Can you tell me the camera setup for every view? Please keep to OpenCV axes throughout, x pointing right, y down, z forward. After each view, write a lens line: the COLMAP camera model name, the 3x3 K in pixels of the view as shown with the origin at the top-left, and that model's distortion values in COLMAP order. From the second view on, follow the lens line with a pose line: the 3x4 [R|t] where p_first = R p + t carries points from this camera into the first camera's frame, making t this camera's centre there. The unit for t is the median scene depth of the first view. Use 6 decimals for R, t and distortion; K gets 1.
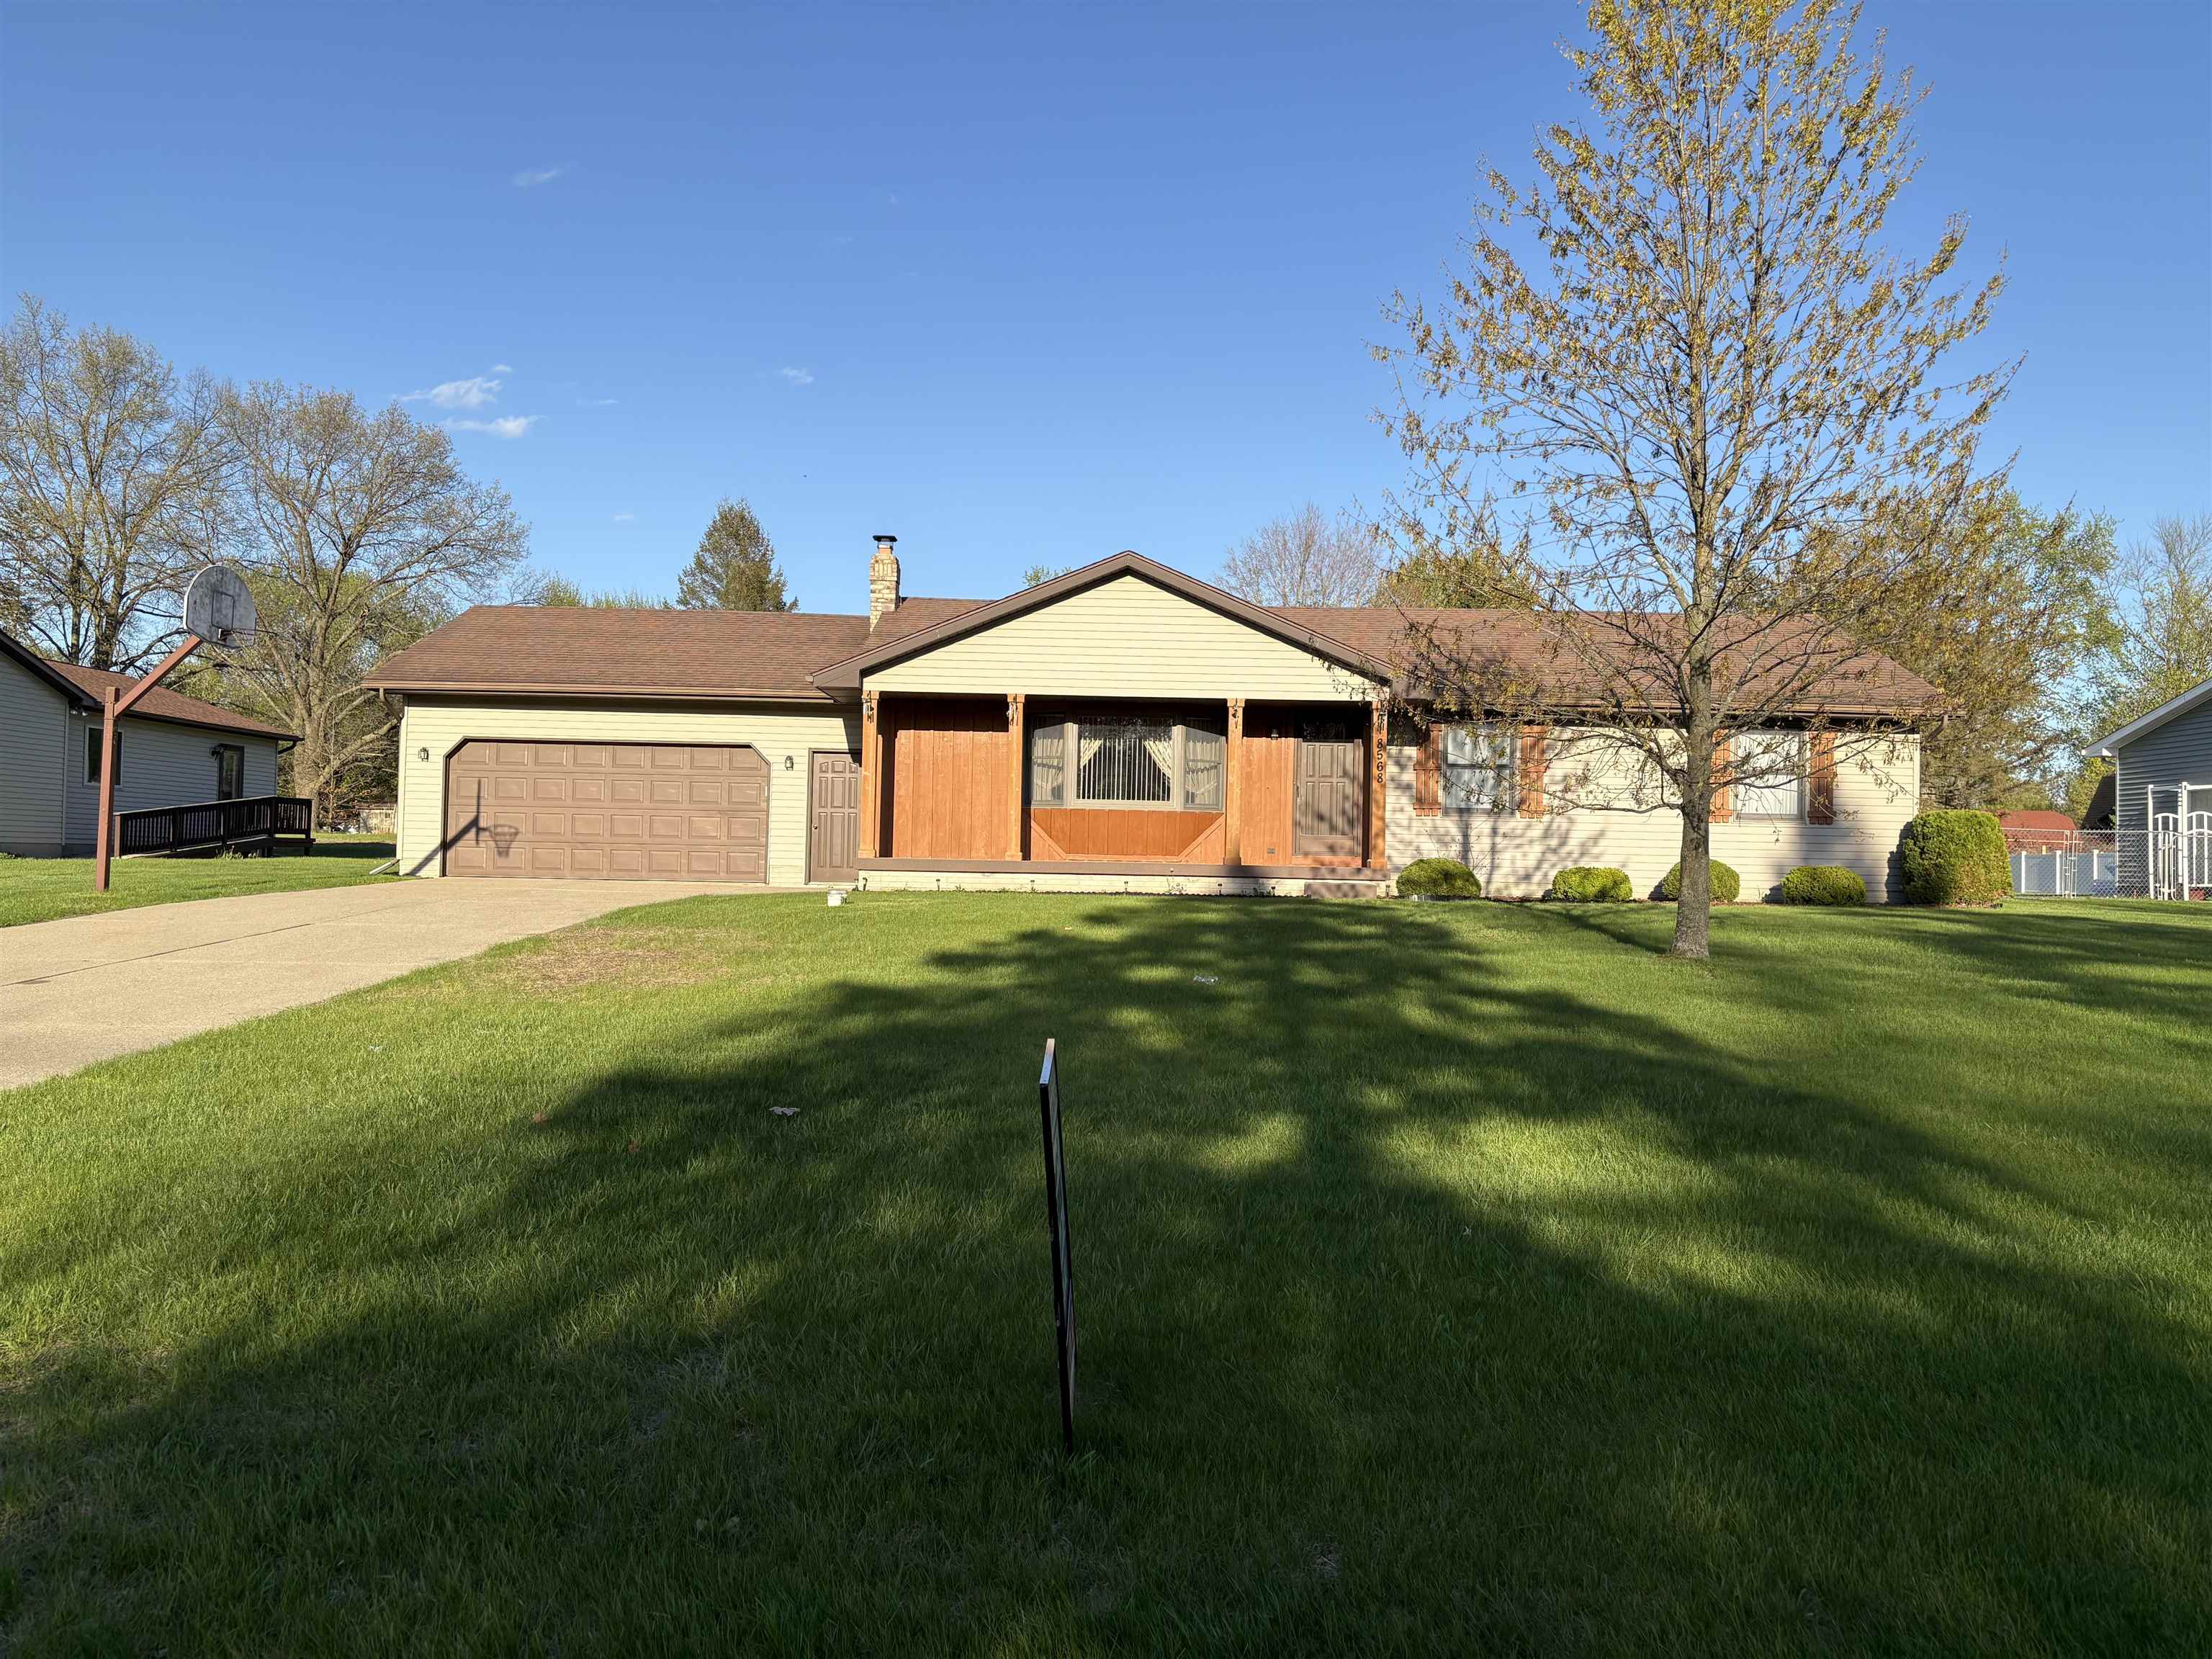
lens RADIAL K [[1662.1, 0, 1118.5], [0, 1662.1, 825.3], [0, 0, 1]] dist [0.115264, -0.194613]
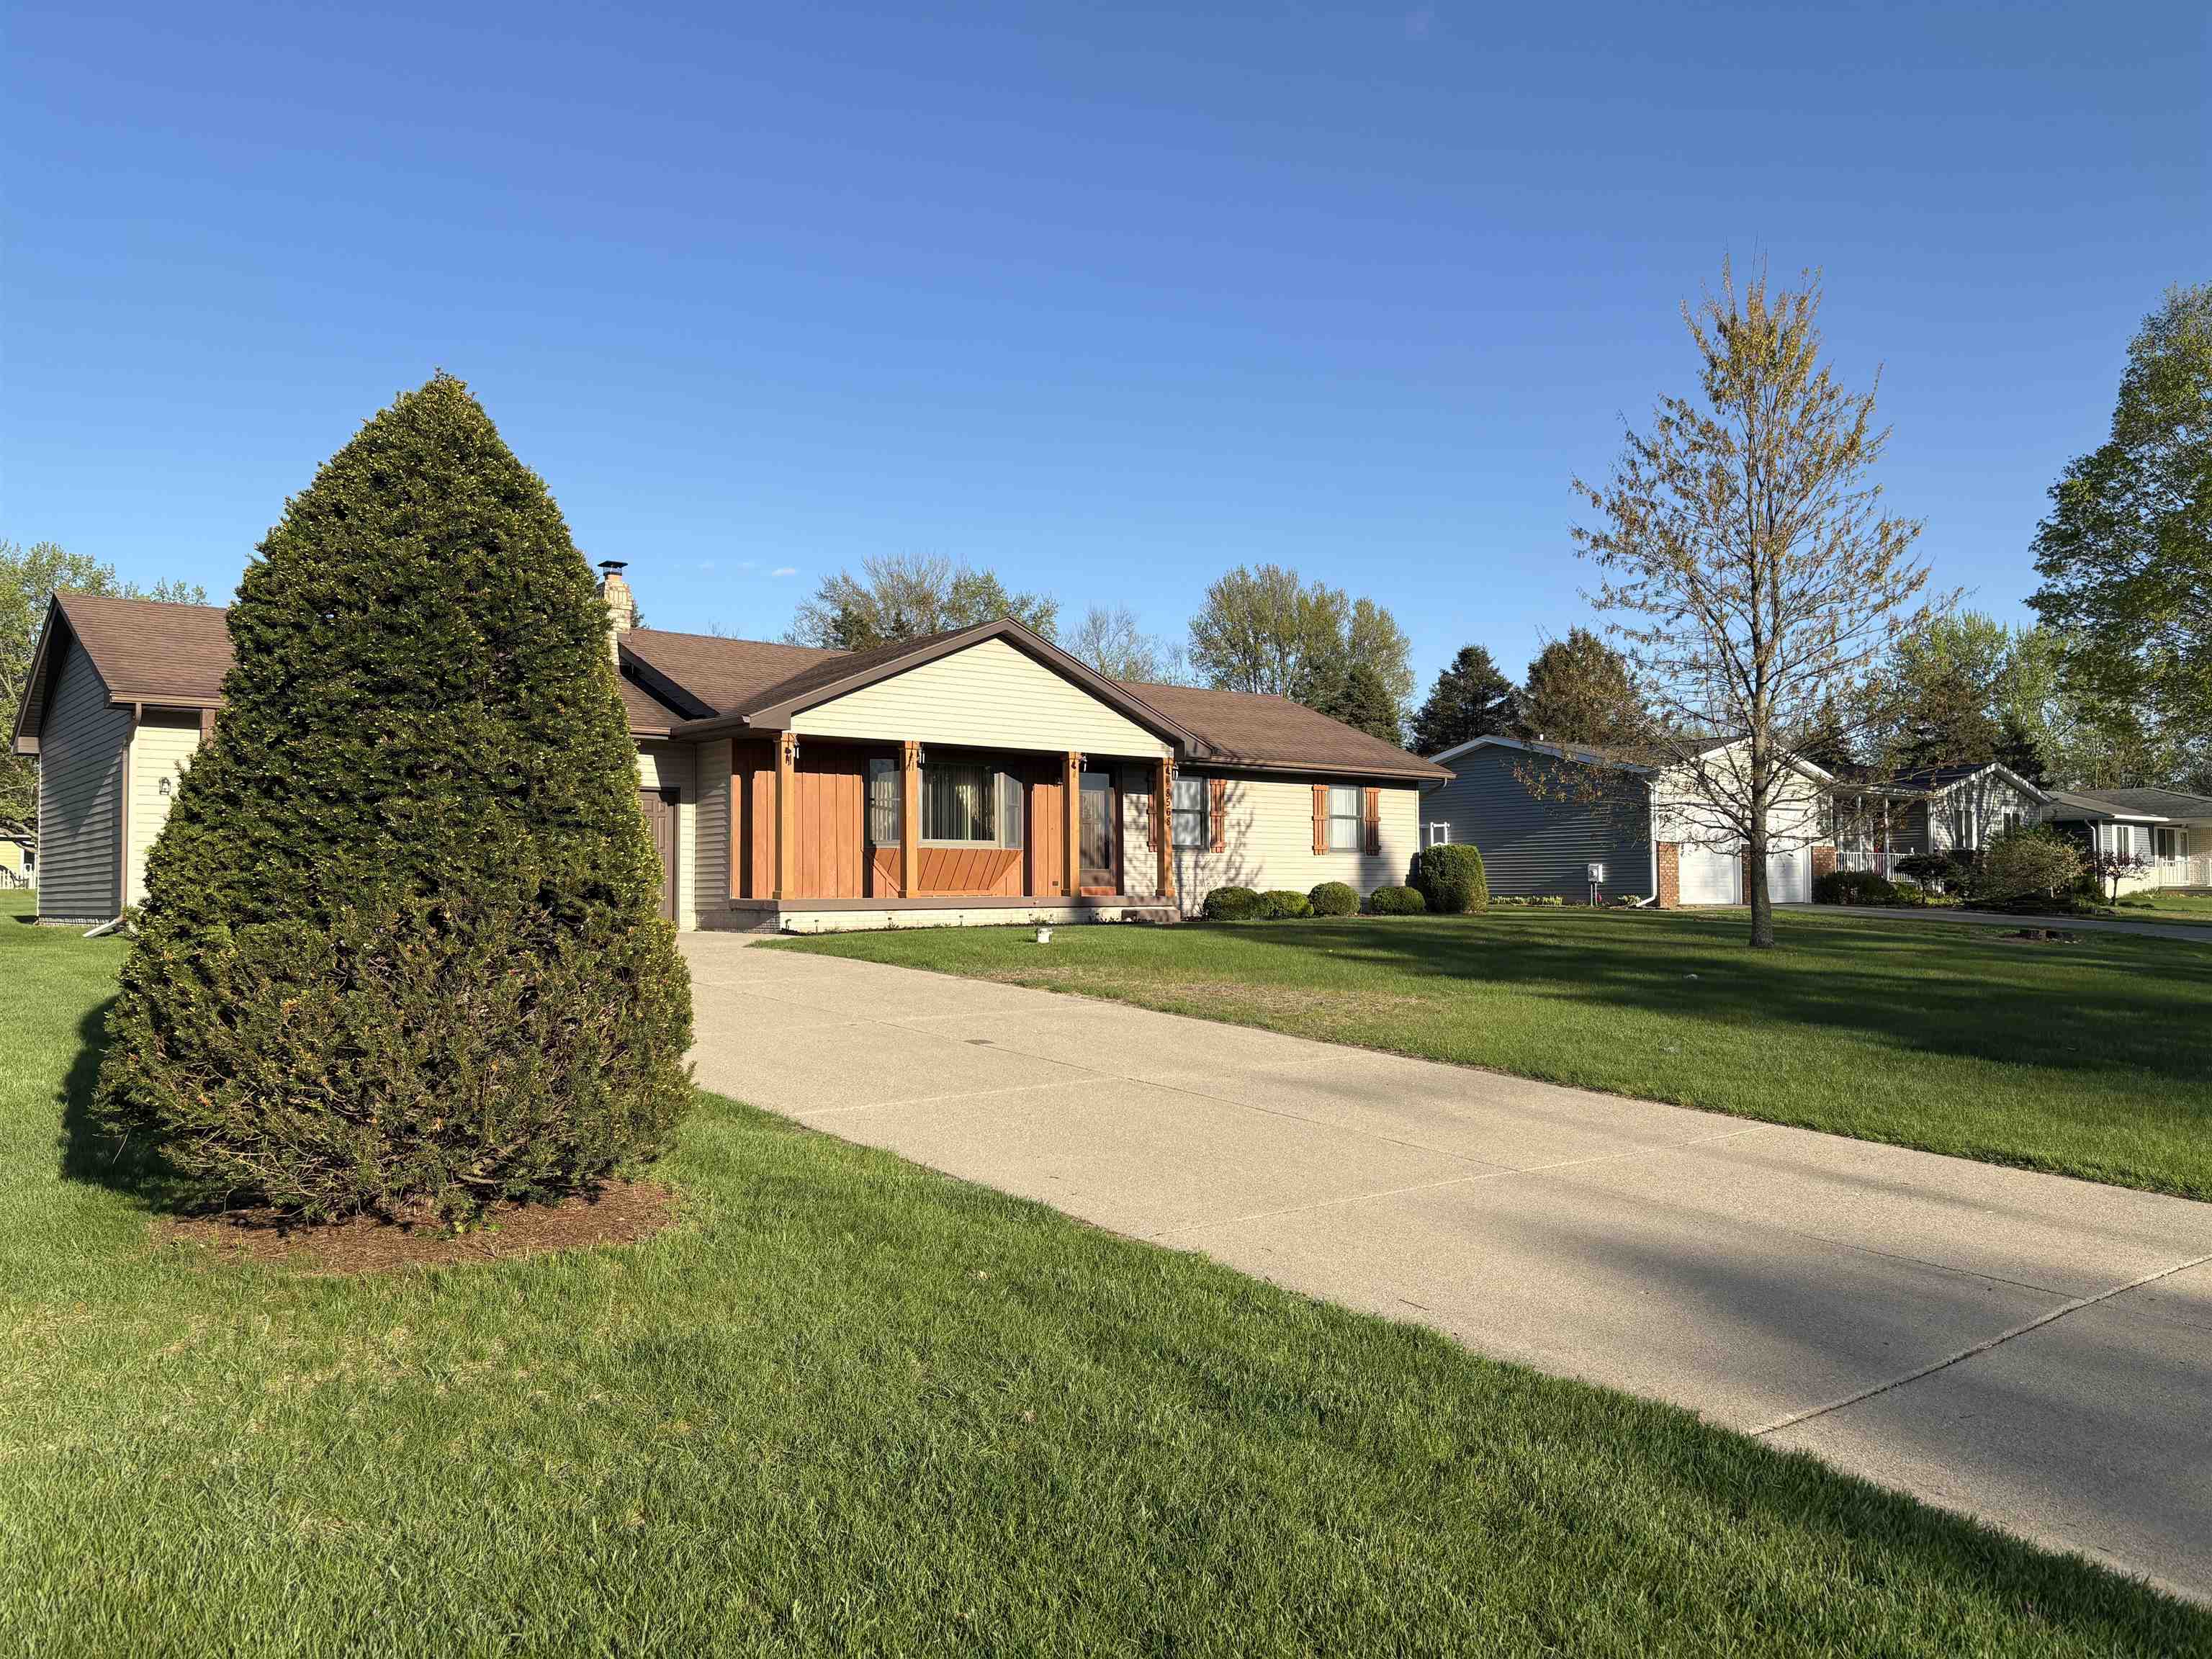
lens RADIAL K [[1662.1, 0, 1118.5], [0, 1662.1, 825.3], [0, 0, 1]] dist [0.115264, -0.194613]
pose [[0.773288, 0.001829, 0.634053, -0.598080], [0.006849, 0.999913, -0.011237, -0.011680], [-0.634018, 0.013032, 0.773208, 0.089032]]
